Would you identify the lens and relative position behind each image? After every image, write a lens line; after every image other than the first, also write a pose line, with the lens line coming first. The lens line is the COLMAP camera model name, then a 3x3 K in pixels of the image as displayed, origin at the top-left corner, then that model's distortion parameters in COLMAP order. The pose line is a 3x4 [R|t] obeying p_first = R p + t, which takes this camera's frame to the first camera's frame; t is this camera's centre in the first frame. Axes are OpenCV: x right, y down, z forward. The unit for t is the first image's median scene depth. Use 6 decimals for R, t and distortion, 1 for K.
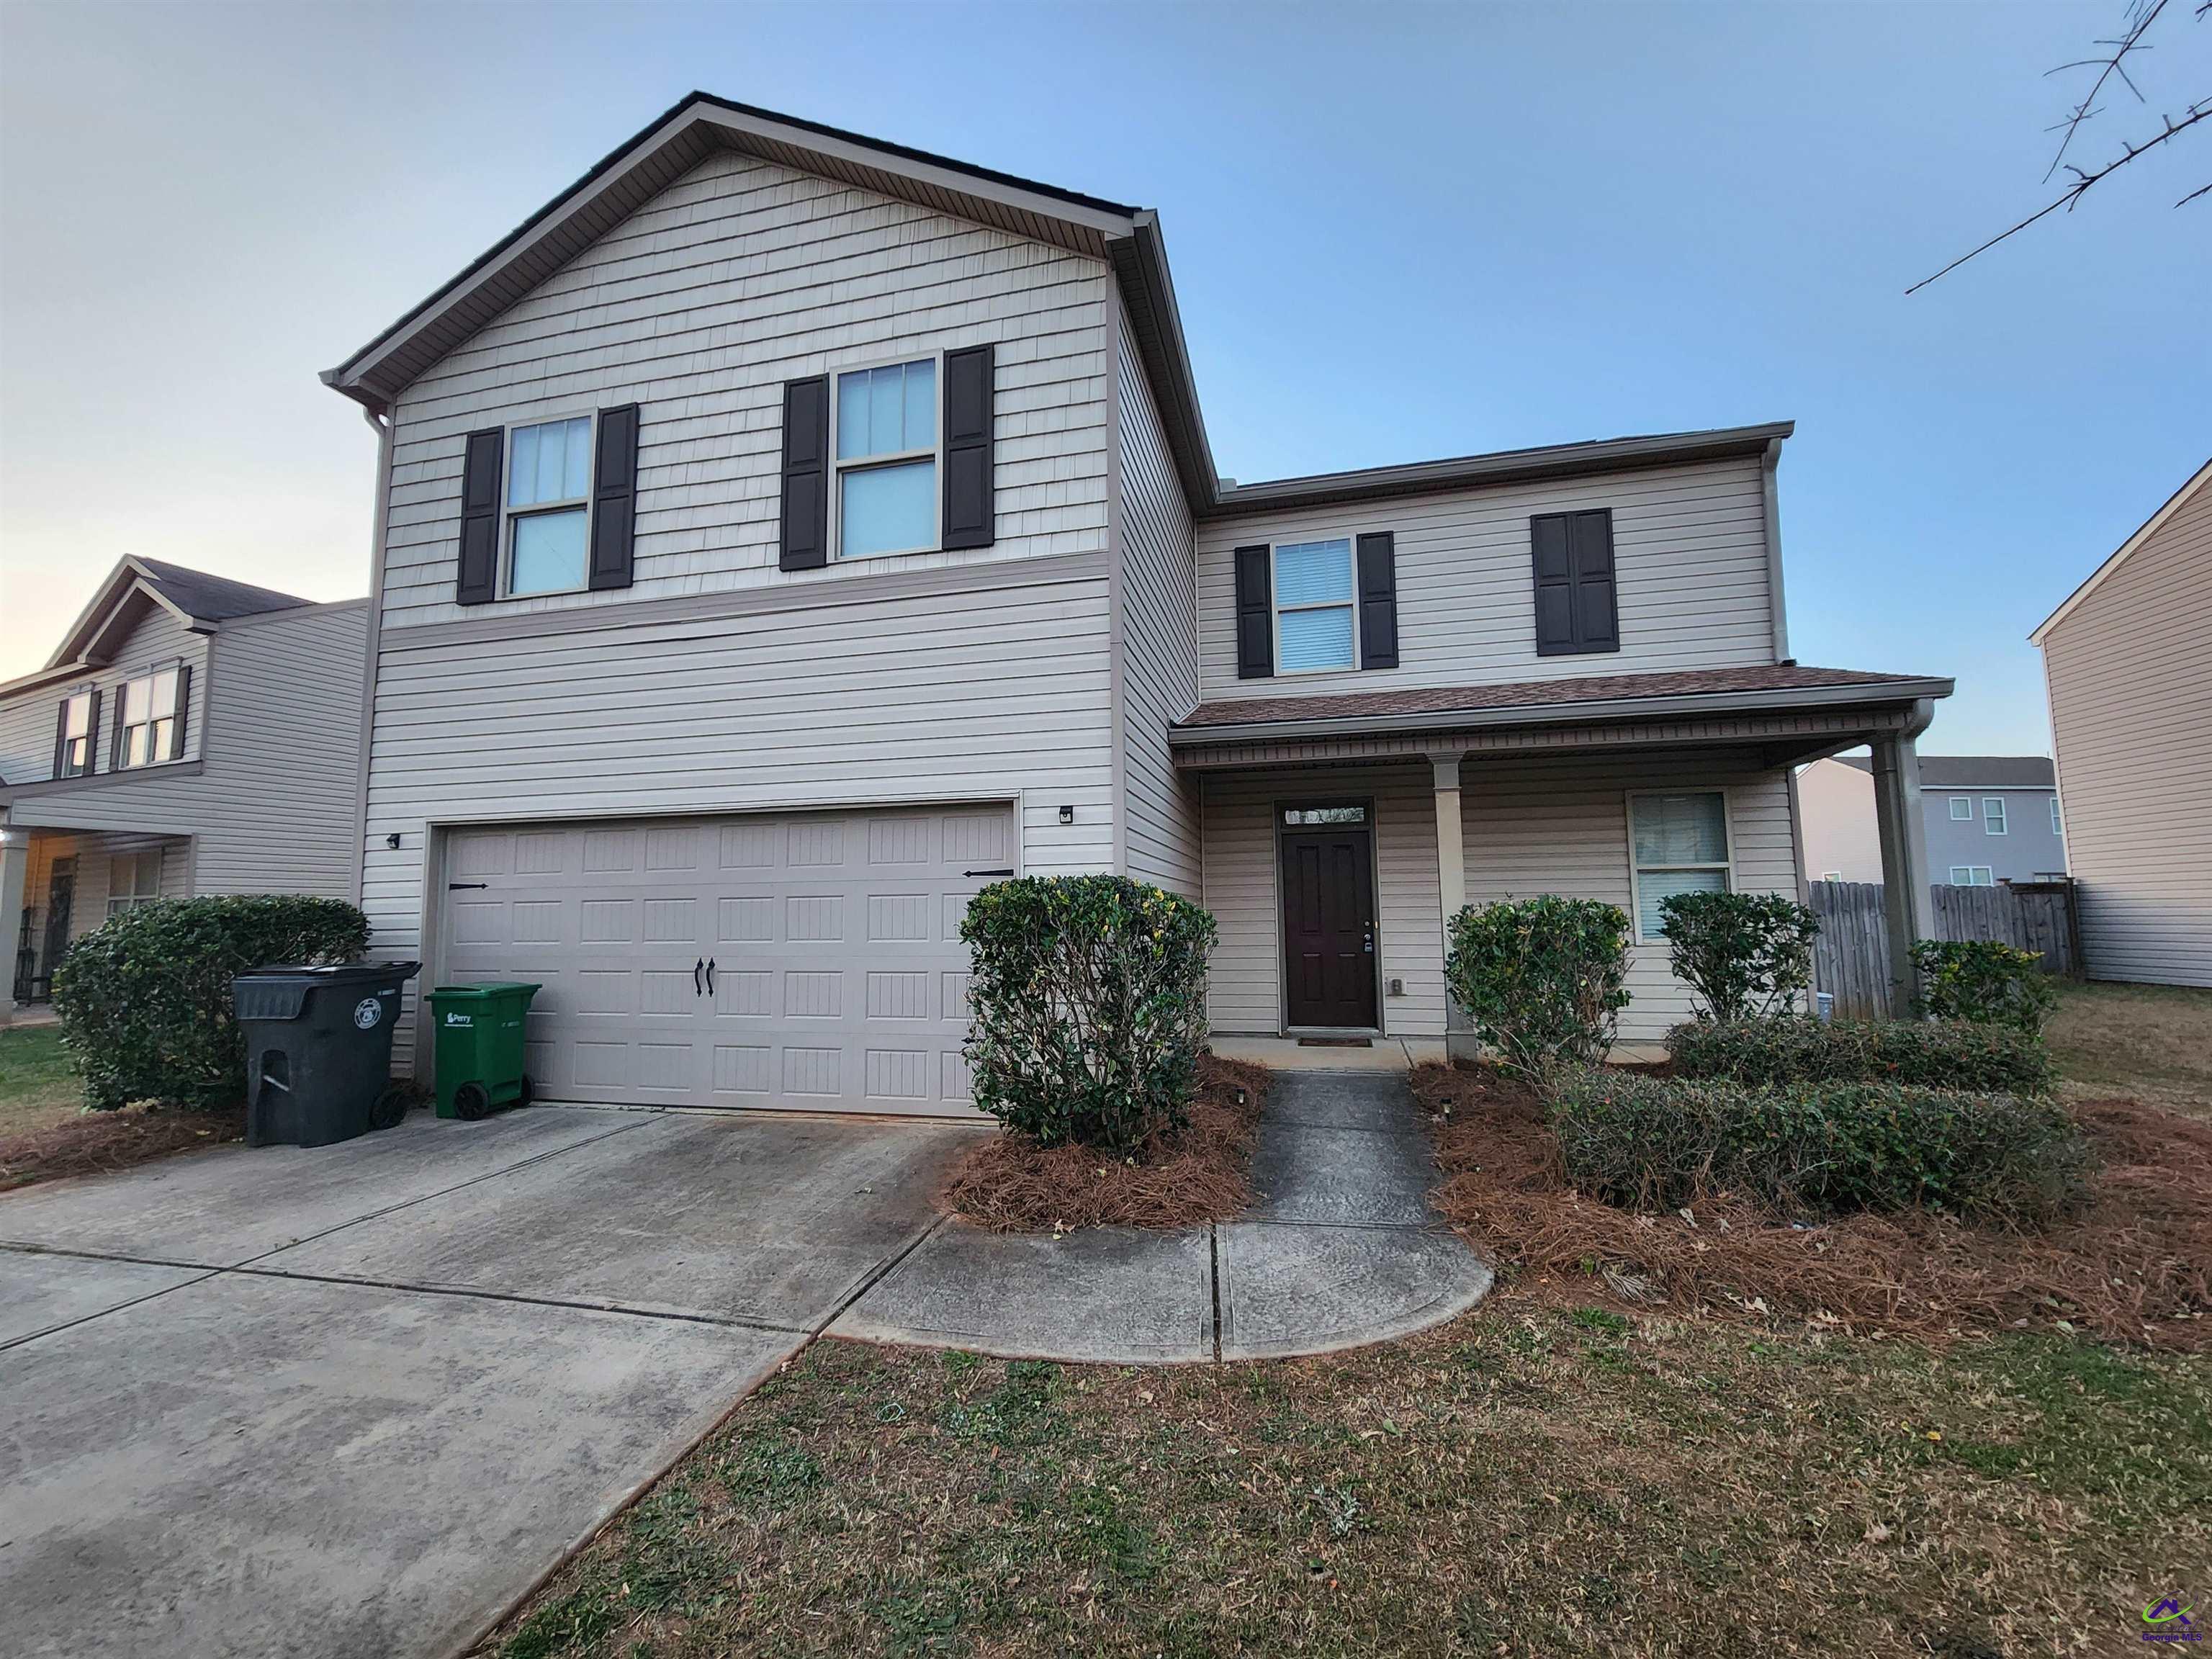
lens RADIAL K [[915.1, 0, 1102.3], [0, 915.1, 825.1], [0, 0, 1]] dist [0.002877, 0.001318]
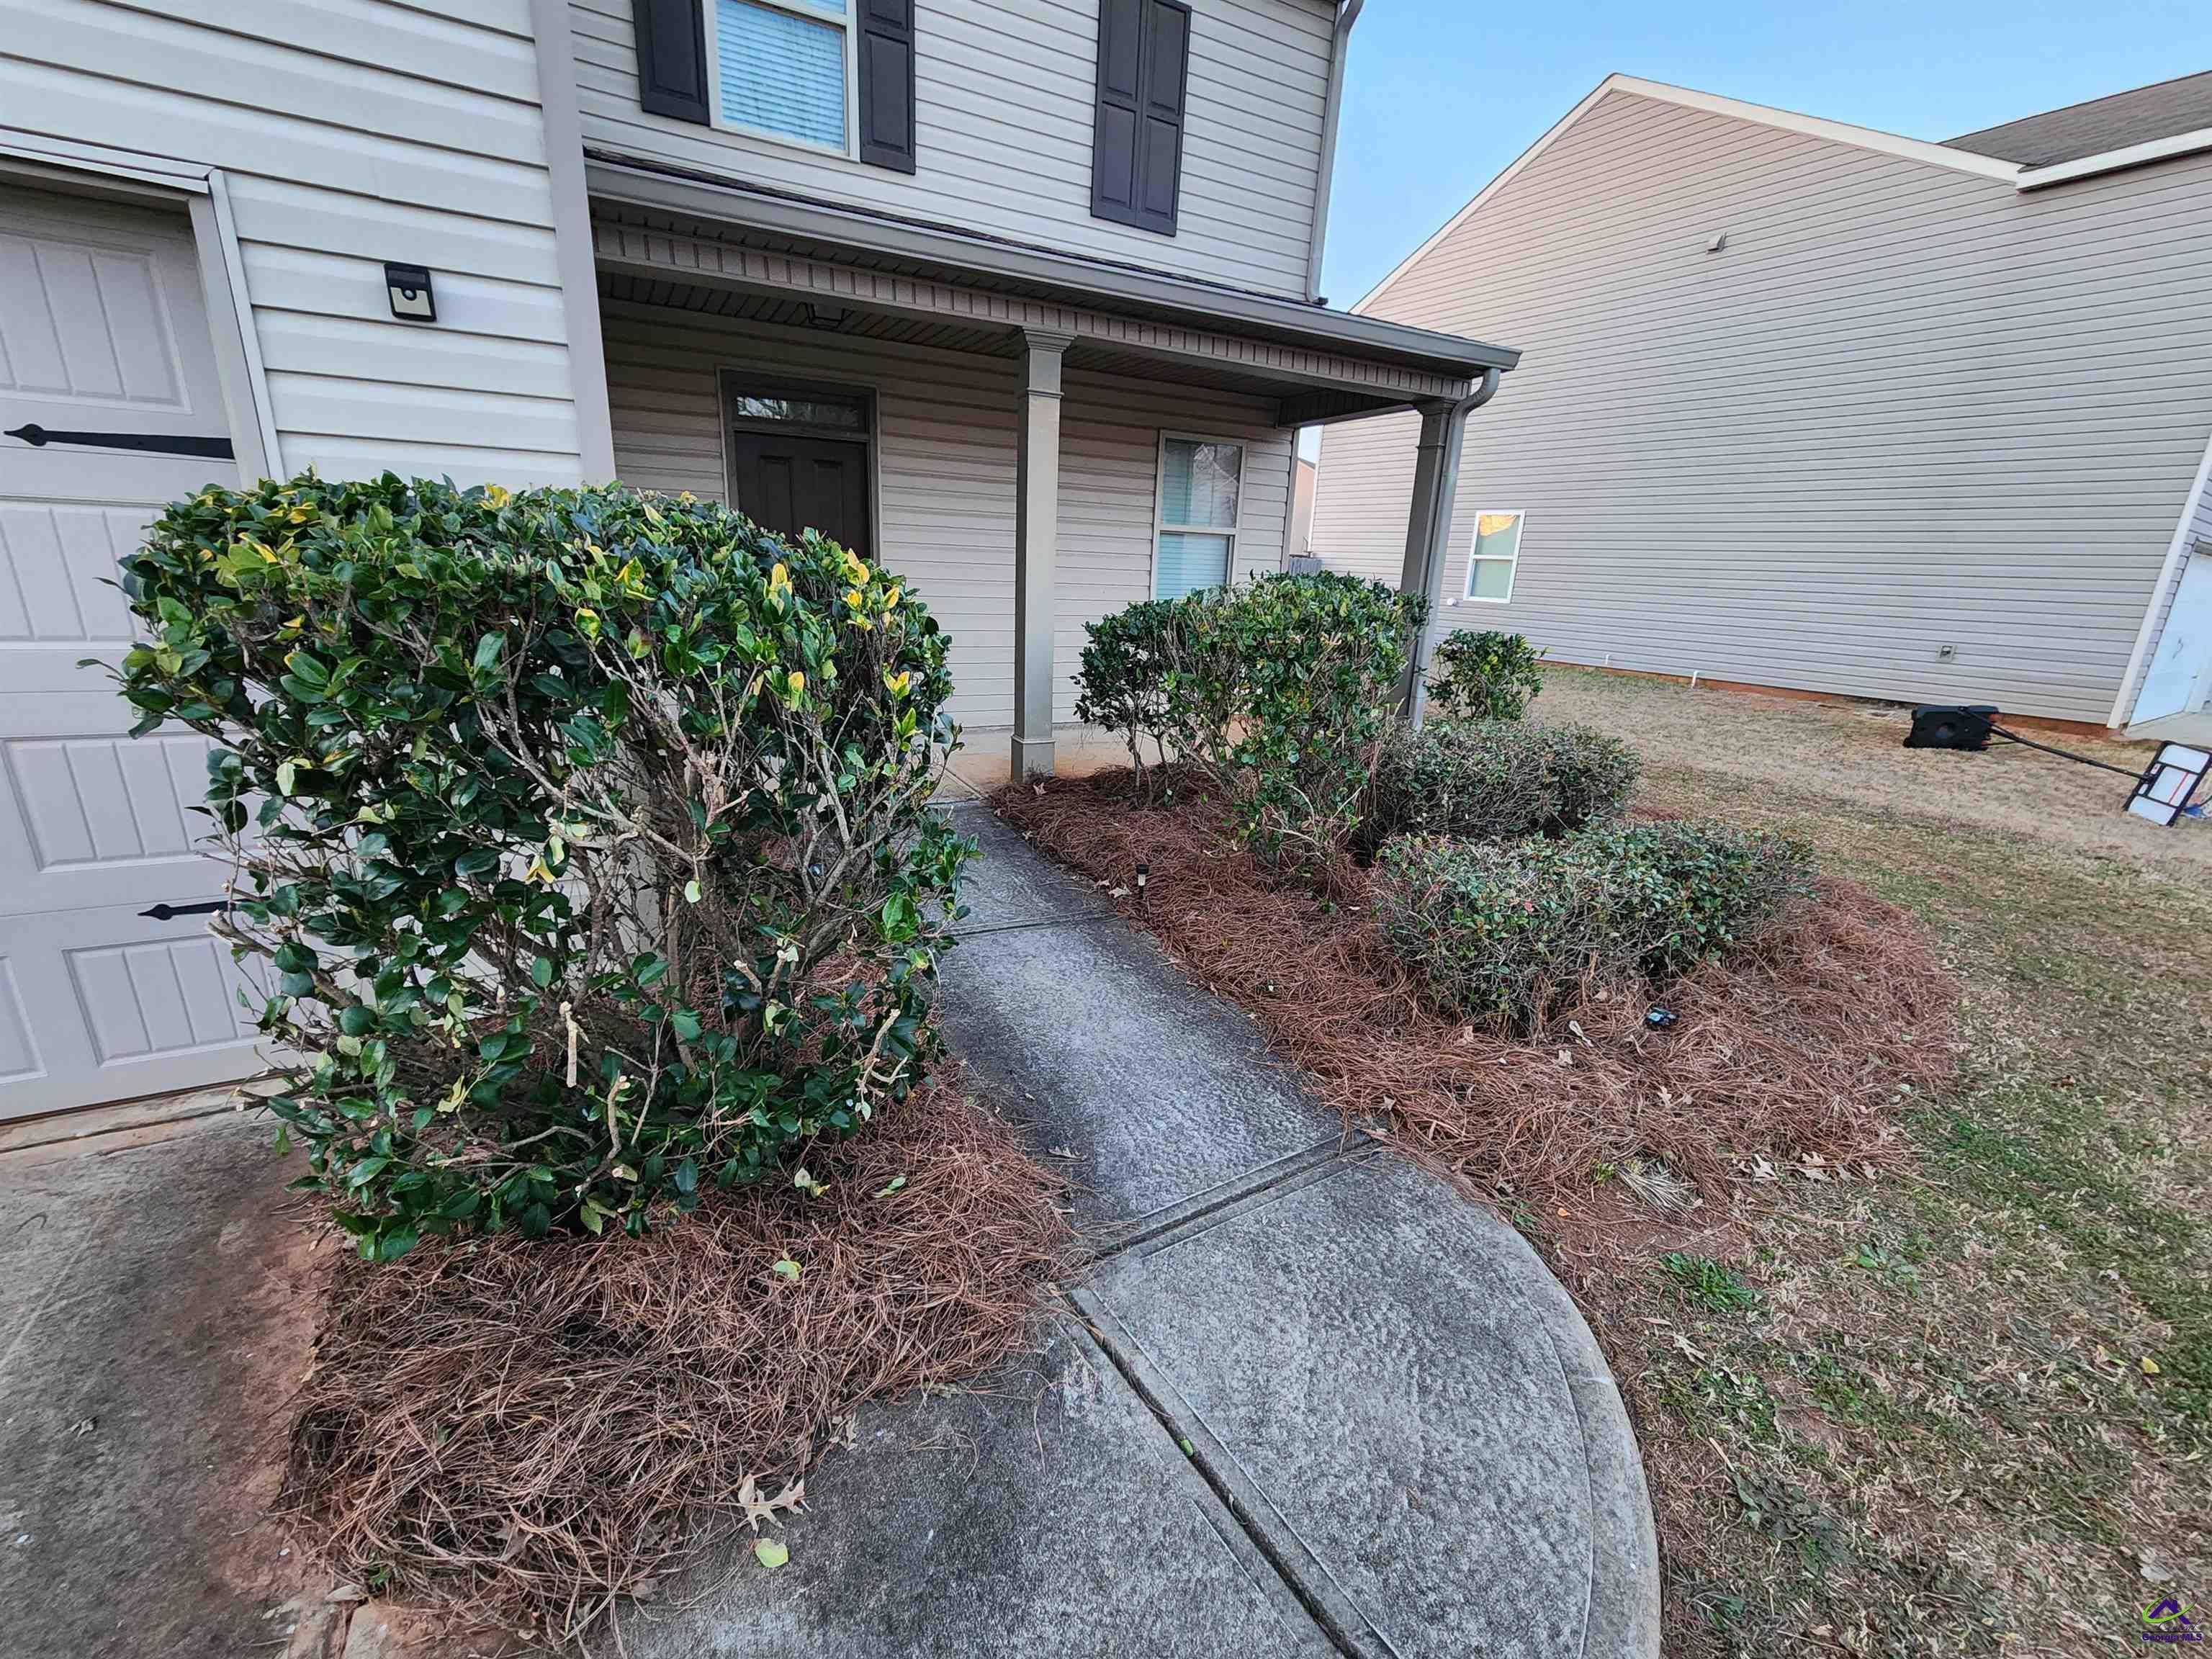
lens RADIAL K [[915.1, 0, 1098.1], [0, 915.1, 822.7], [0, 0, 1]] dist [0.002877, 0.001318]
pose [[0.749270, -0.141745, 0.646918, -0.077780], [-0.118672, 0.932280, 0.341719, 0.020886], [-0.651545, -0.332811, 0.681708, 0.405993]]
